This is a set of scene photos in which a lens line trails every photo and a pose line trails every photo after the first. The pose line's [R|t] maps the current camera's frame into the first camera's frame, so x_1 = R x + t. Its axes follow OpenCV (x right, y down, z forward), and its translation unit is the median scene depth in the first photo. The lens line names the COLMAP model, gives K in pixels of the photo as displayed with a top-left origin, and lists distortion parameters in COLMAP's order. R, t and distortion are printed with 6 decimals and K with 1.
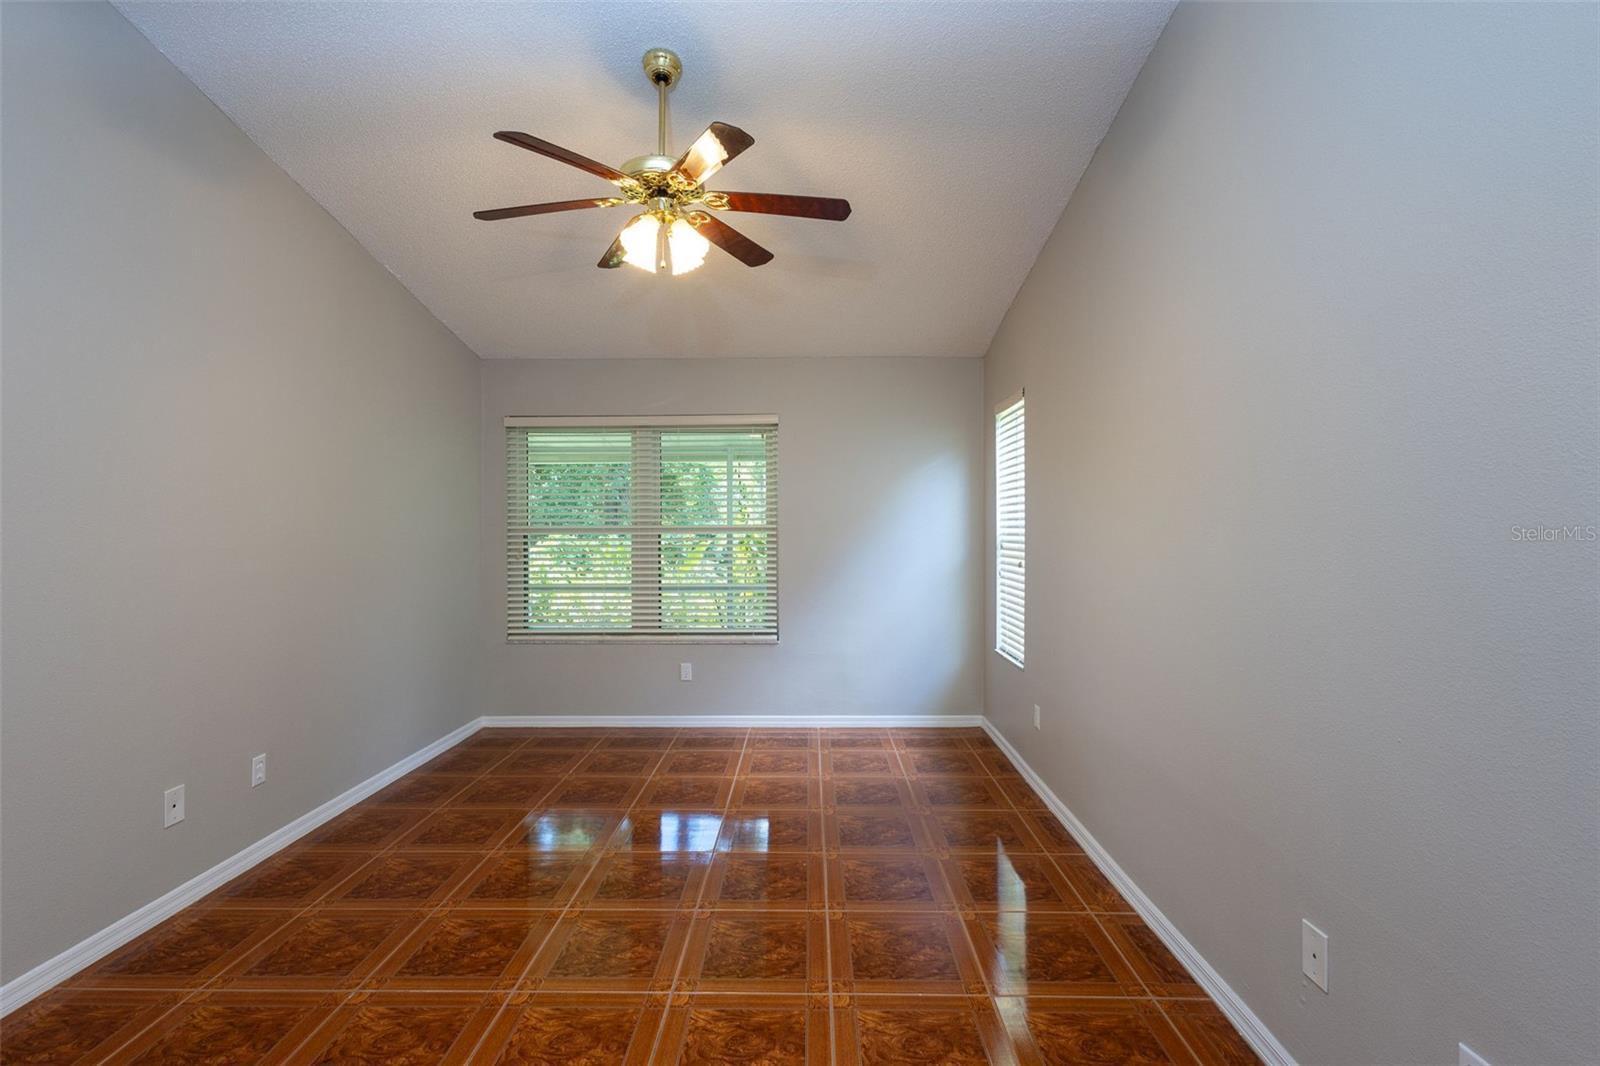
lens RADIAL K [[735.1, 0, 802.3], [0, 735.1, 530.0], [0, 0, 1]] dist [0.003351, -0.000160]
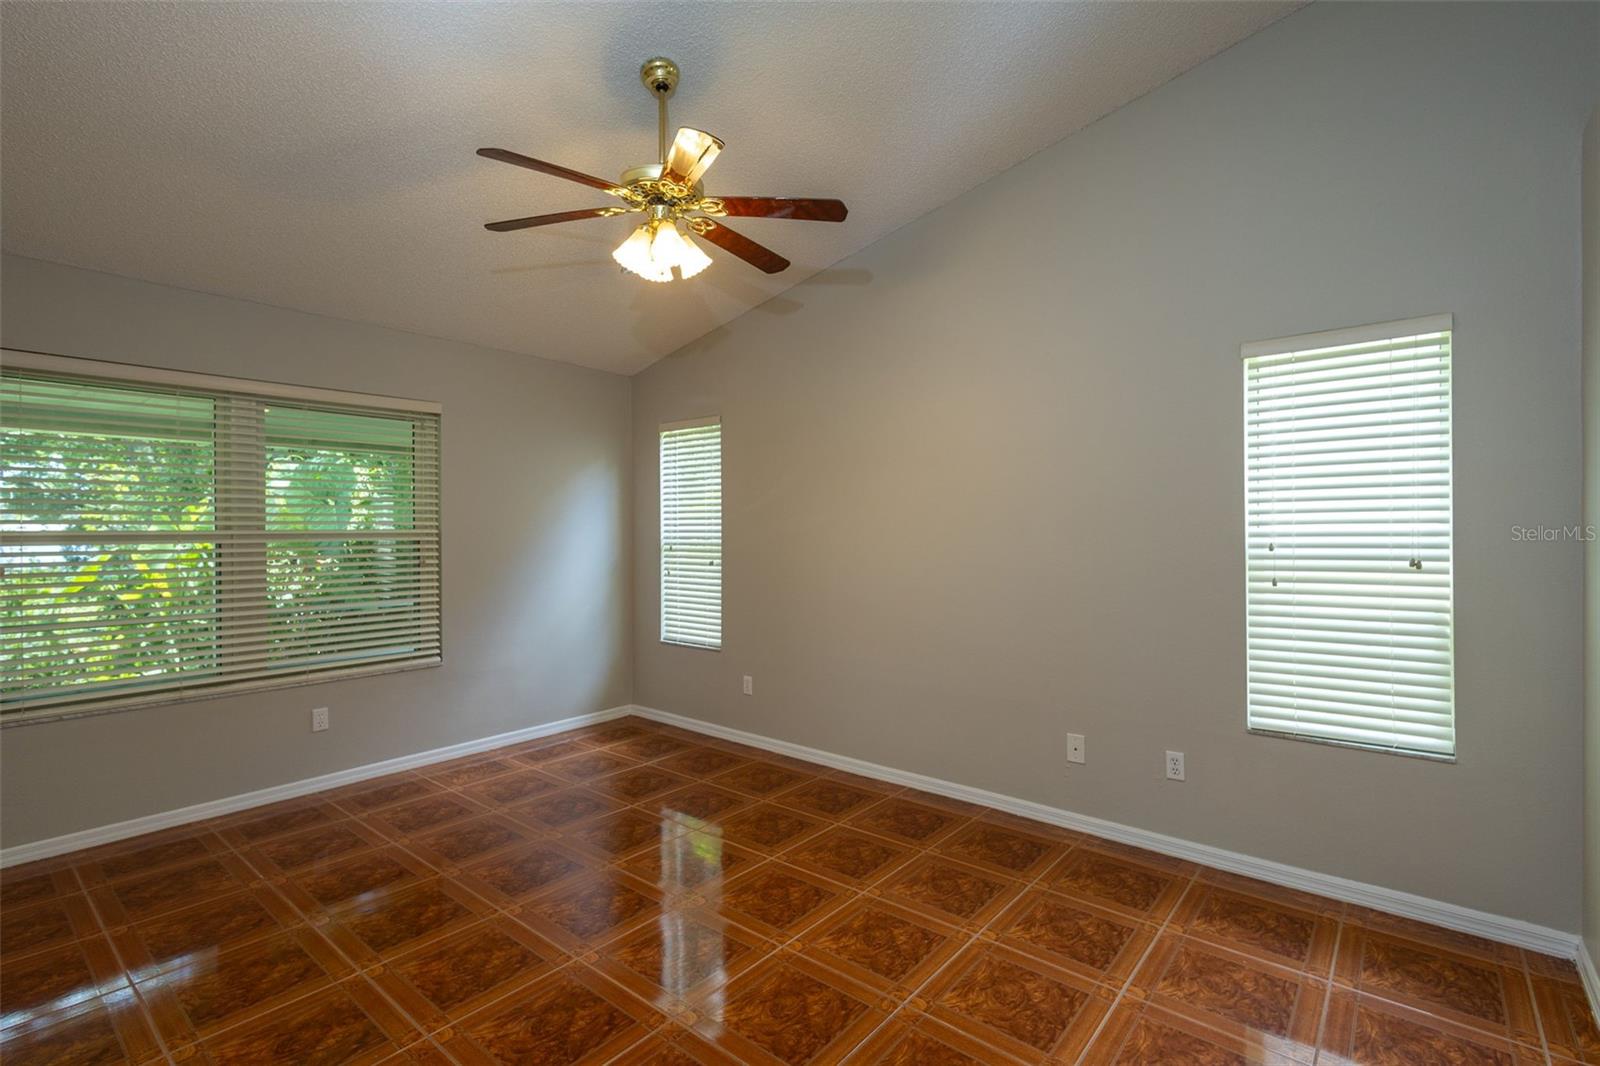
lens RADIAL K [[735.1, 0, 802.9], [0, 735.1, 530.6], [0, 0, 1]] dist [0.003351, -0.000160]
pose [[0.626056, -0.002139, 0.779776, -0.468762], [0.005849, 0.999981, -0.001953, -0.001821], [-0.779757, 0.005784, 0.626056, 0.122003]]
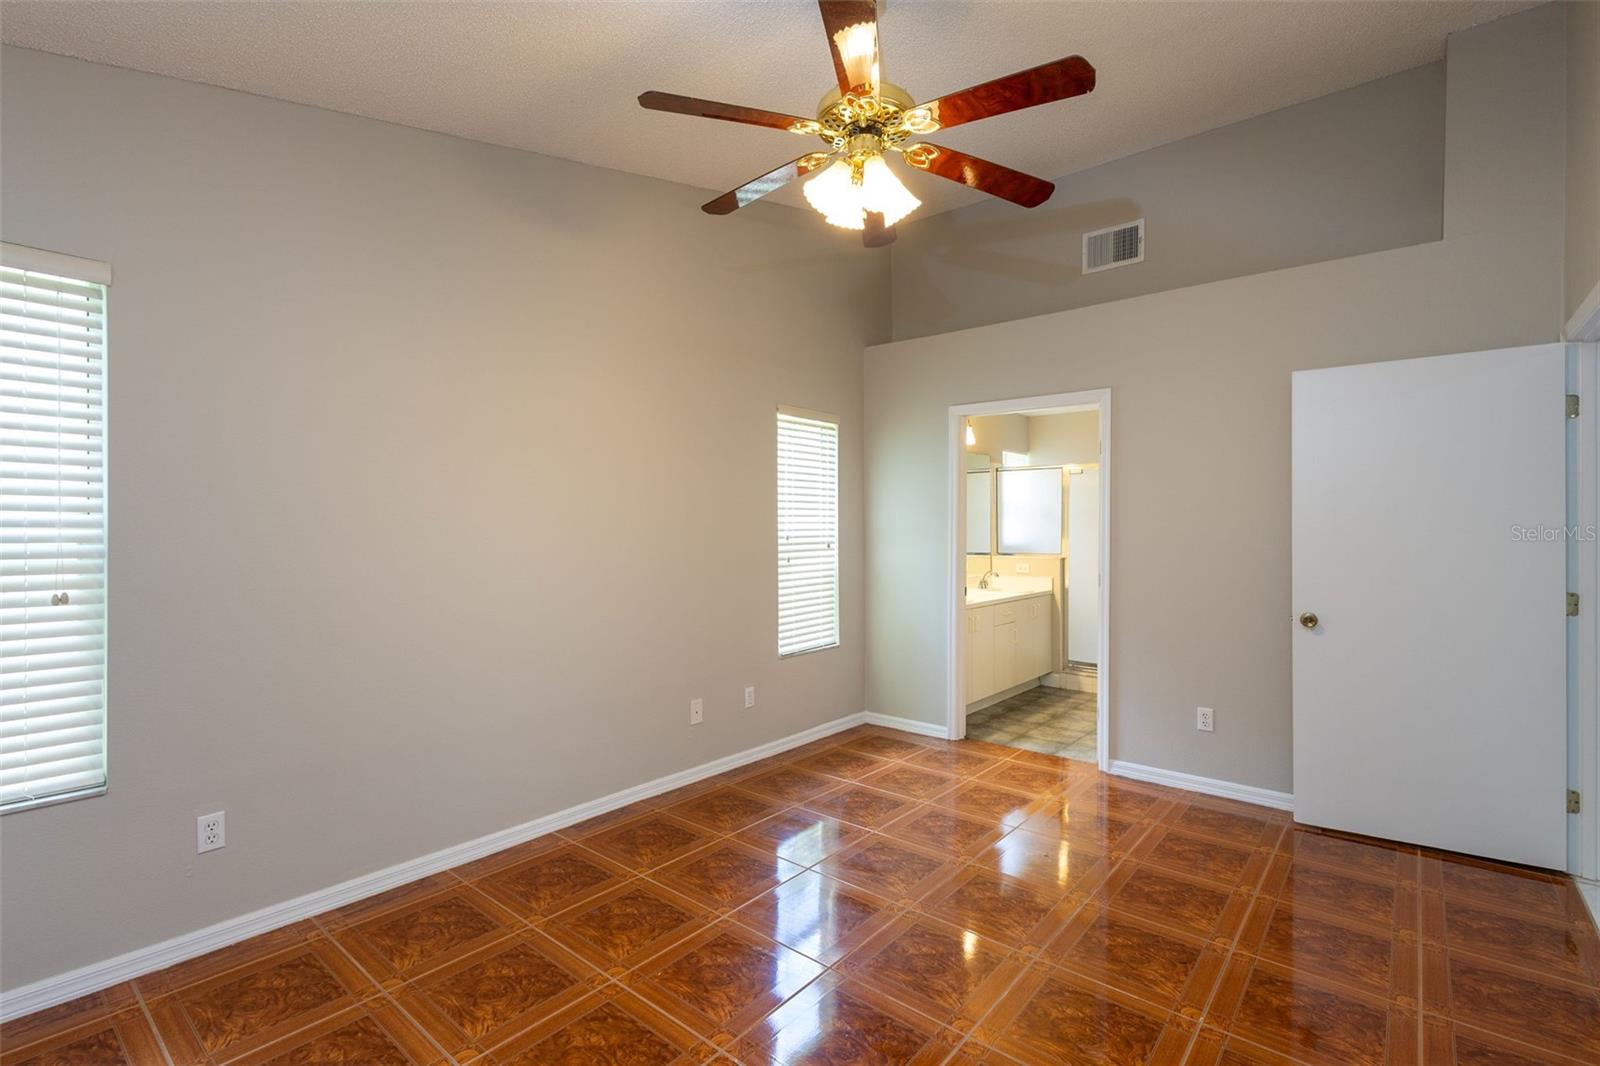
lens RADIAL K [[735.1, 0, 788.3], [0, 735.1, 531.5], [0, 0, 1]] dist [0.003351, -0.000160]
pose [[-0.774826, -0.004040, 0.632162, -0.360910], [0.000078, 0.999979, 0.006487, -0.001883], [-0.632175, 0.005075, -0.774809, 0.930795]]
